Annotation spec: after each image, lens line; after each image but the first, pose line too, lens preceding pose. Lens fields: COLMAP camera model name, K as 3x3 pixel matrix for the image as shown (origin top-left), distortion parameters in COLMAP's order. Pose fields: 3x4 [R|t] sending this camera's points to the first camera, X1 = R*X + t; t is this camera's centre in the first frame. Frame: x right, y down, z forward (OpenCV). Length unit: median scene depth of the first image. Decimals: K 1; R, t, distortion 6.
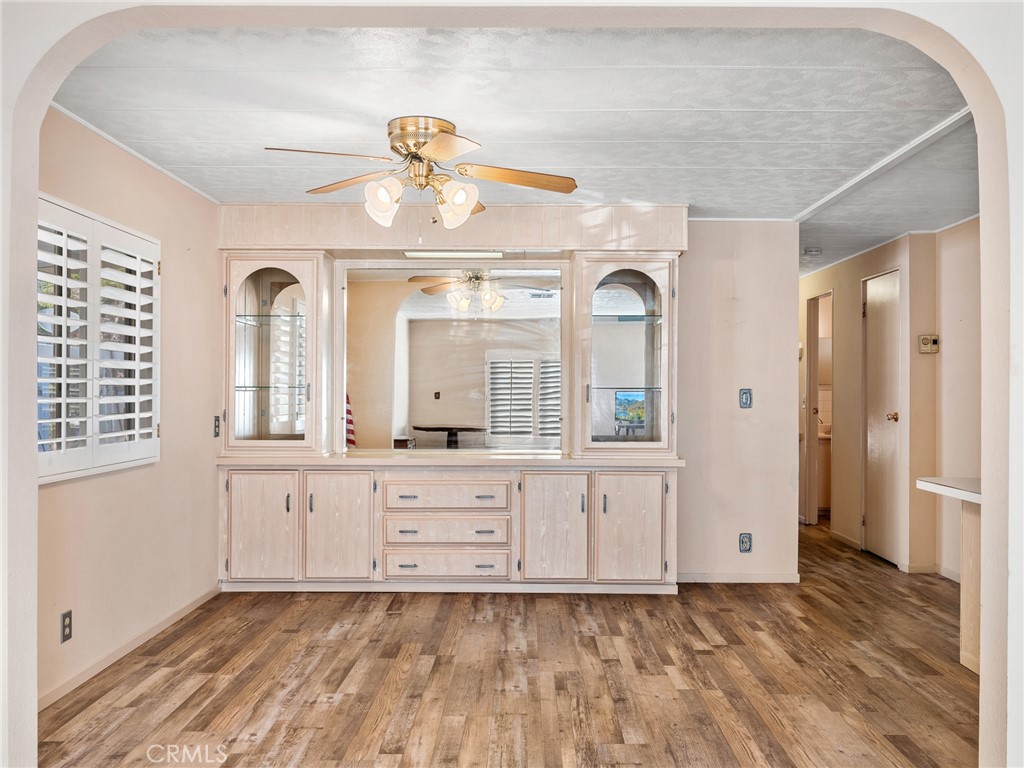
lens RADIAL K [[806.3, 0, 513.2], [0, 806.3, 382.9], [0, 0, 1]] dist [-0.004681, -0.002552]
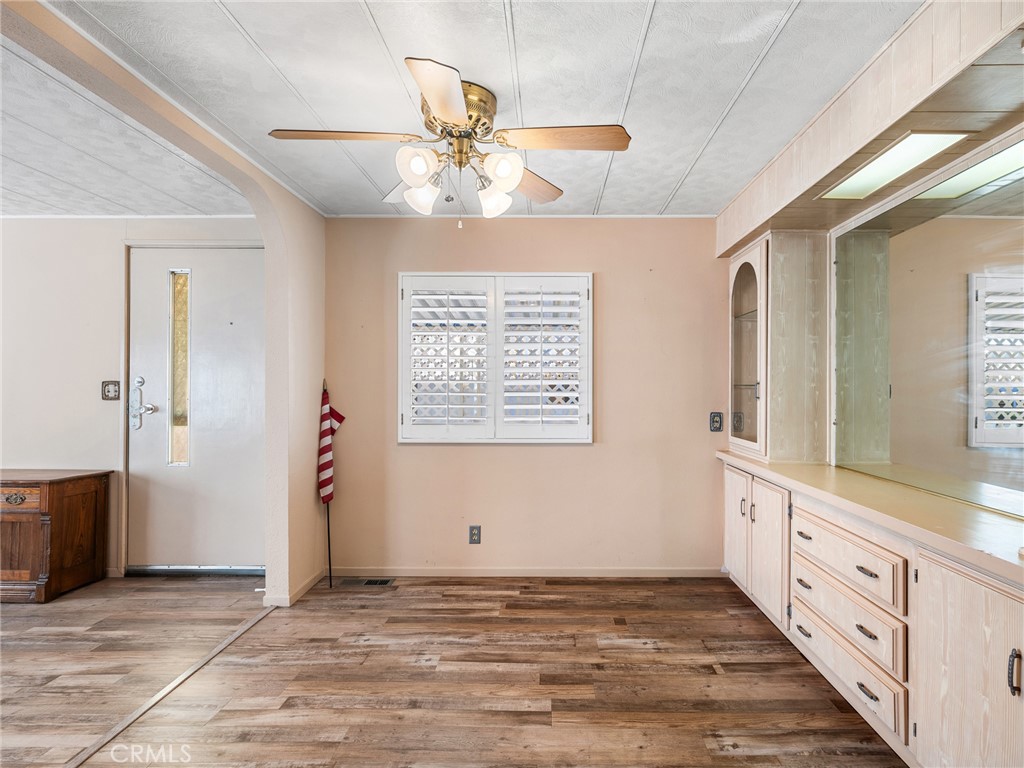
lens RADIAL K [[520.4, 0, 515.8], [0, 520.4, 387.8], [0, 0, 1]] dist [0.001072, 0.000477]
pose [[0.014932, 0.000421, -0.999888, 0.452472], [0.006776, 0.999977, 0.000522, 0.009837], [0.999866, -0.006783, 0.014928, 1.003899]]
